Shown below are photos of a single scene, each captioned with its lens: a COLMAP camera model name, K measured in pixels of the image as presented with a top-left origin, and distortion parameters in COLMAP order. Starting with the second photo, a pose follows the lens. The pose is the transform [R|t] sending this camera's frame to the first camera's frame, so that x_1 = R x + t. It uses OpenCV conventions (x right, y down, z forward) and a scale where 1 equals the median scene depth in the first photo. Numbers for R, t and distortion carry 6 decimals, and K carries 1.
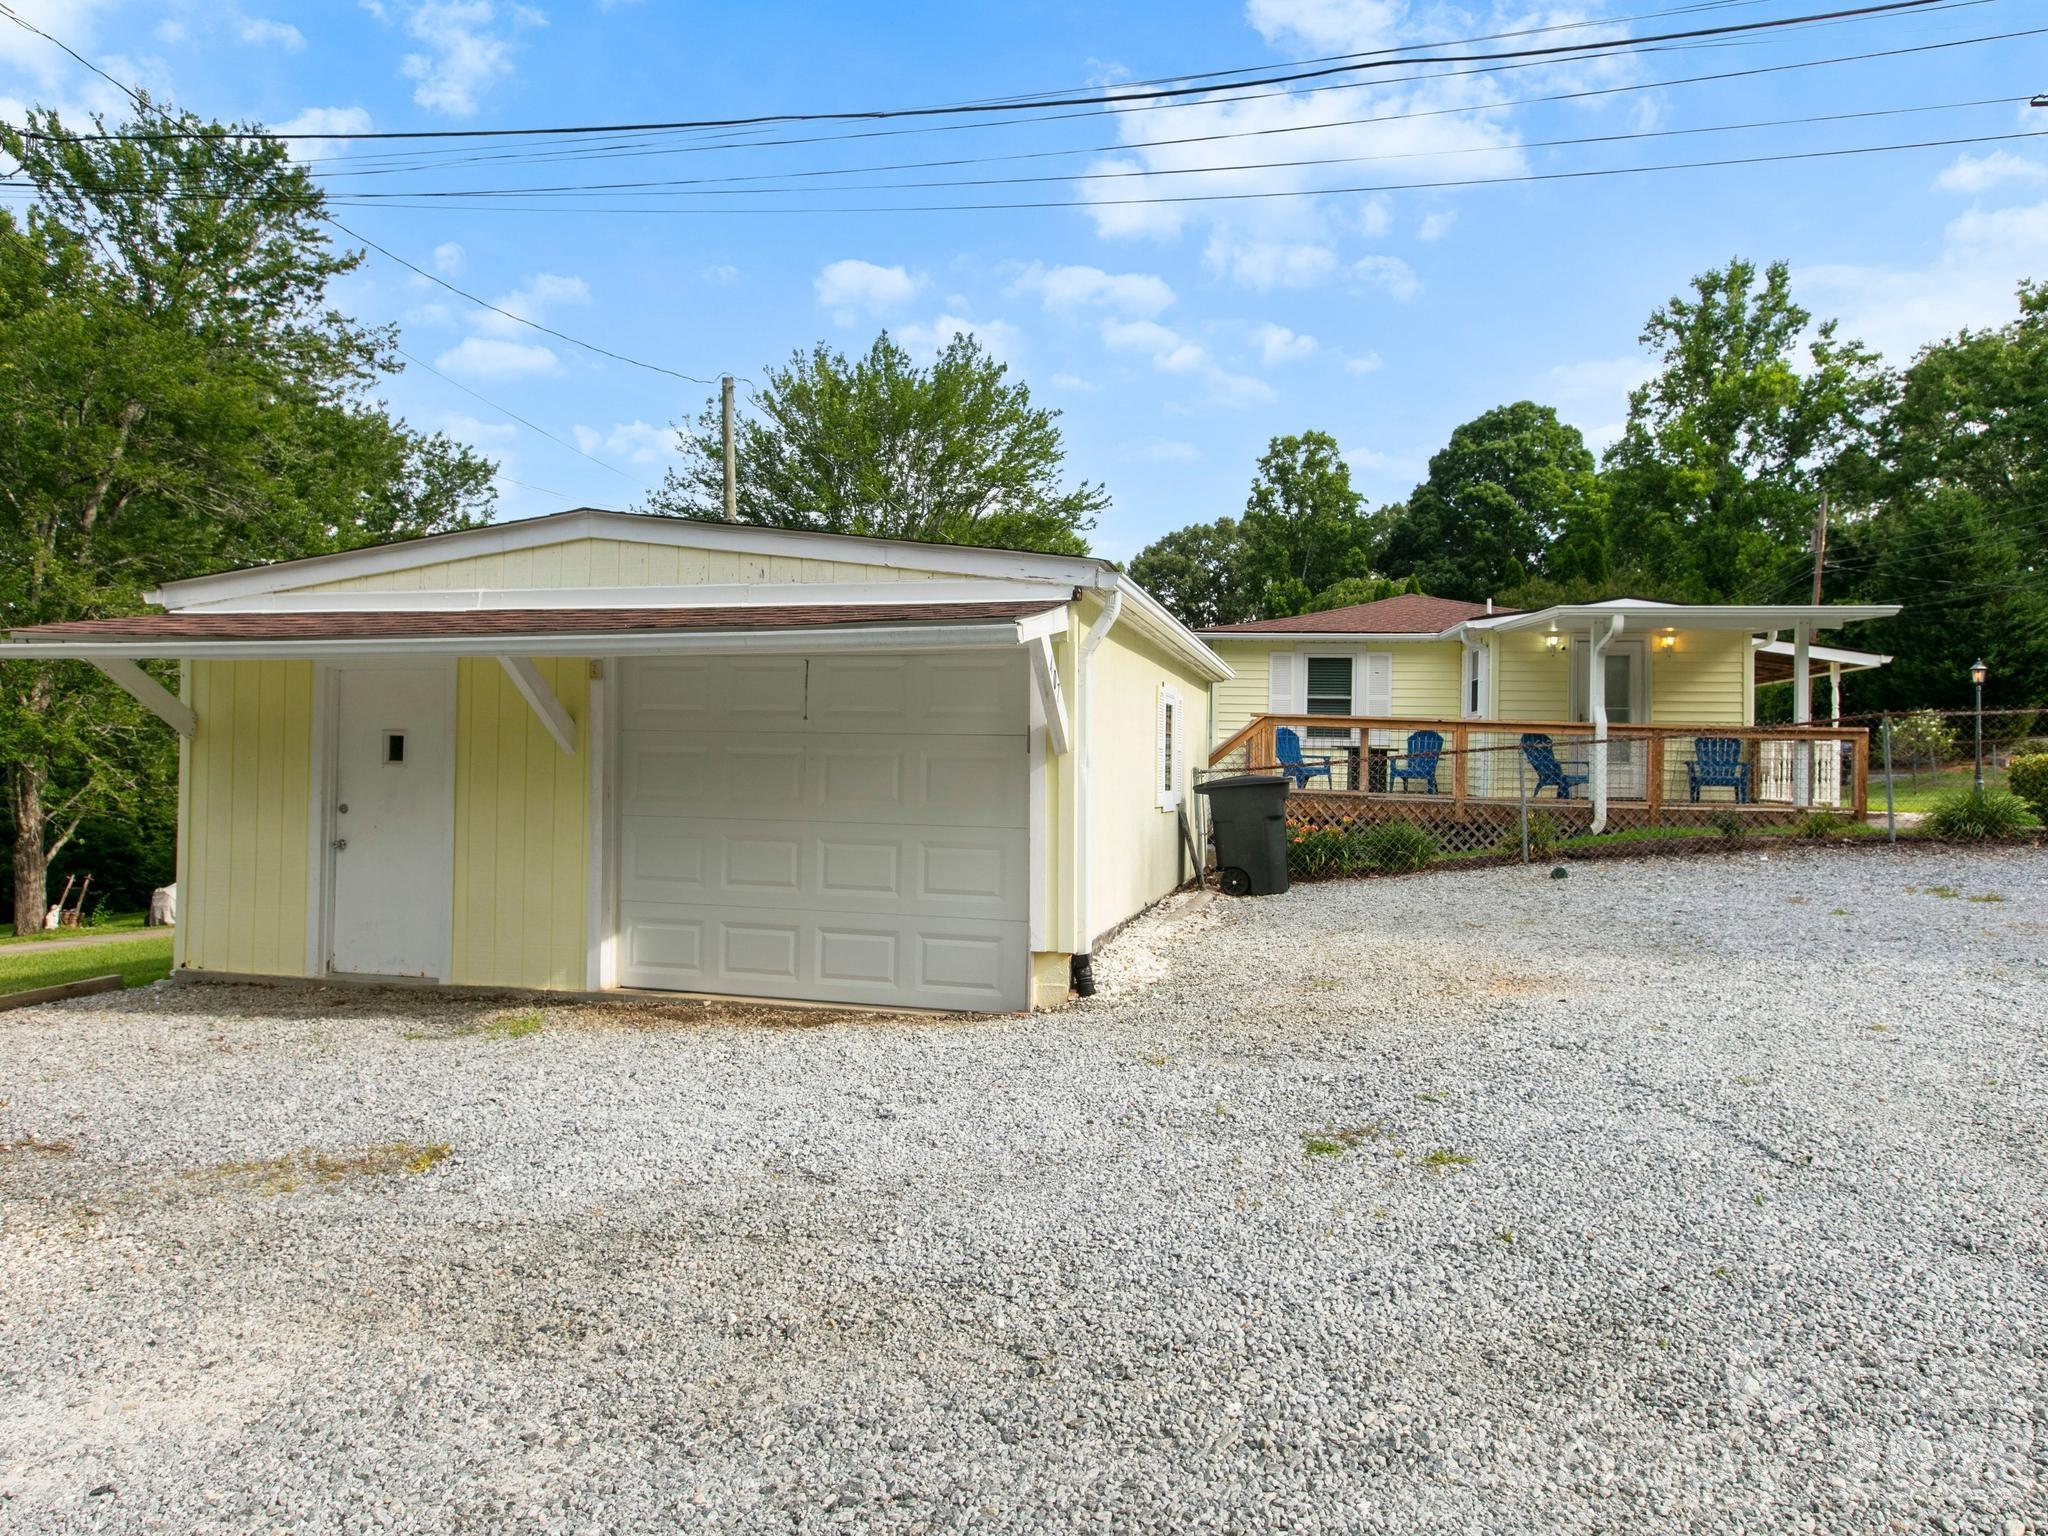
lens RADIAL K [[1262.1, 0, 1023.4], [0, 1262.1, 737.2], [0, 0, 1]] dist [0.000723, -0.003469]
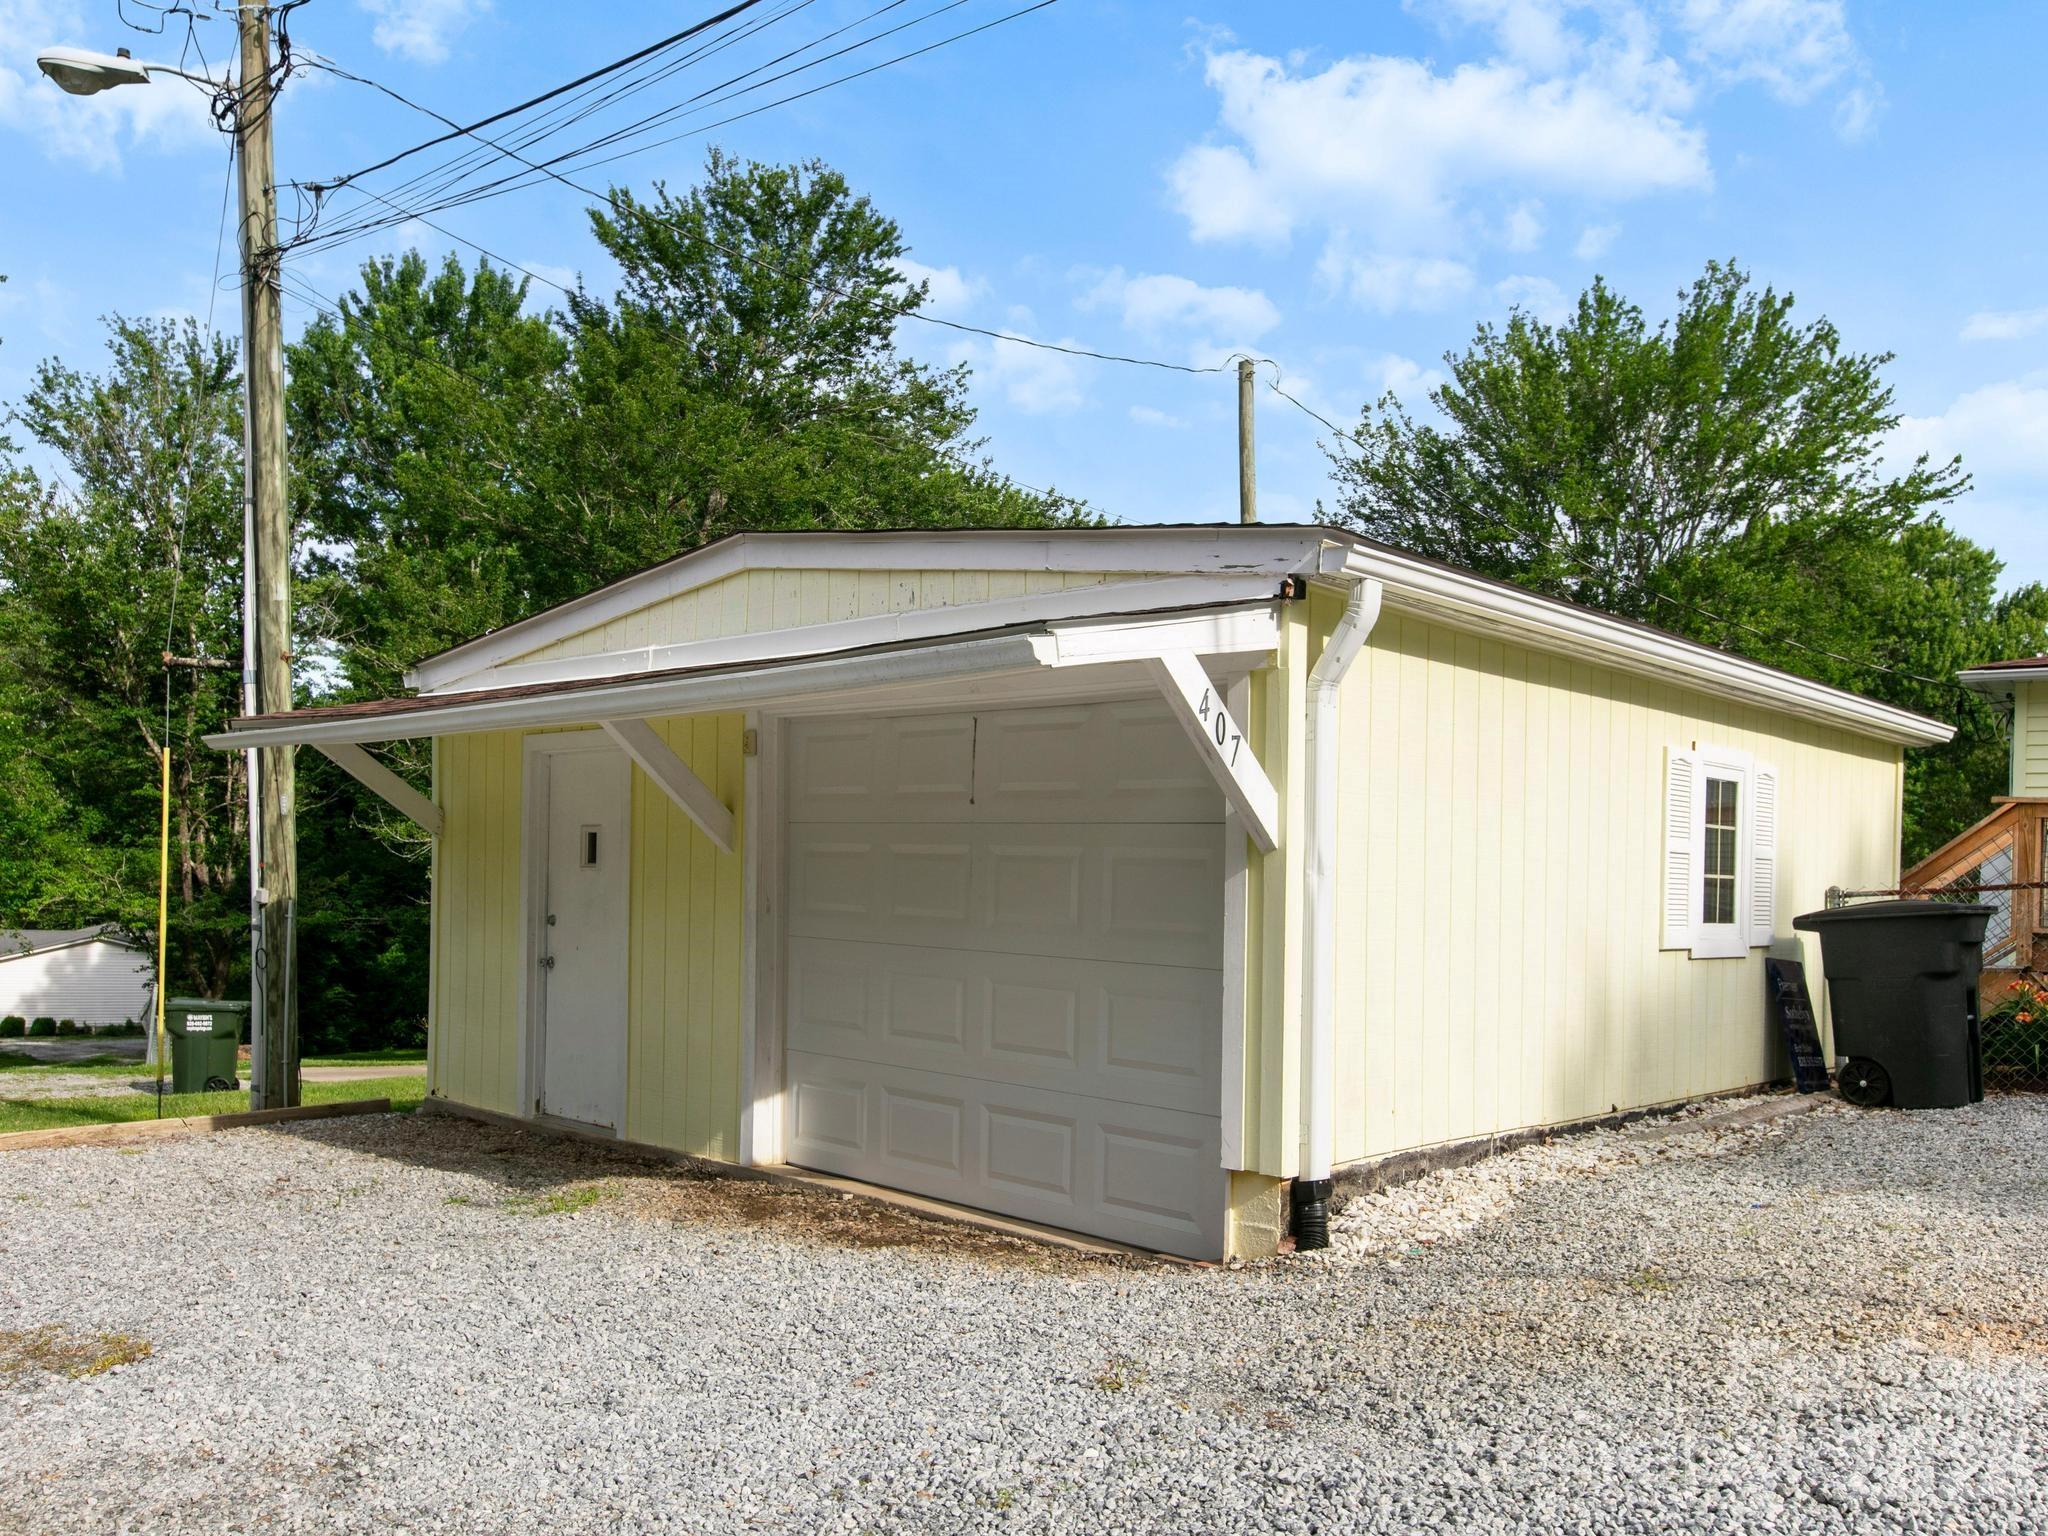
lens RADIAL K [[1616.3, 0, 1024.0], [0, 1616.3, 879.9], [0, 0, 1]] dist [-0.001870, -0.003782]
pose [[0.871859, 0.008653, -0.489681, 0.082899], [-0.000751, 0.999866, 0.016332, 0.003809], [0.489757, -0.013872, 0.871749, 0.068772]]
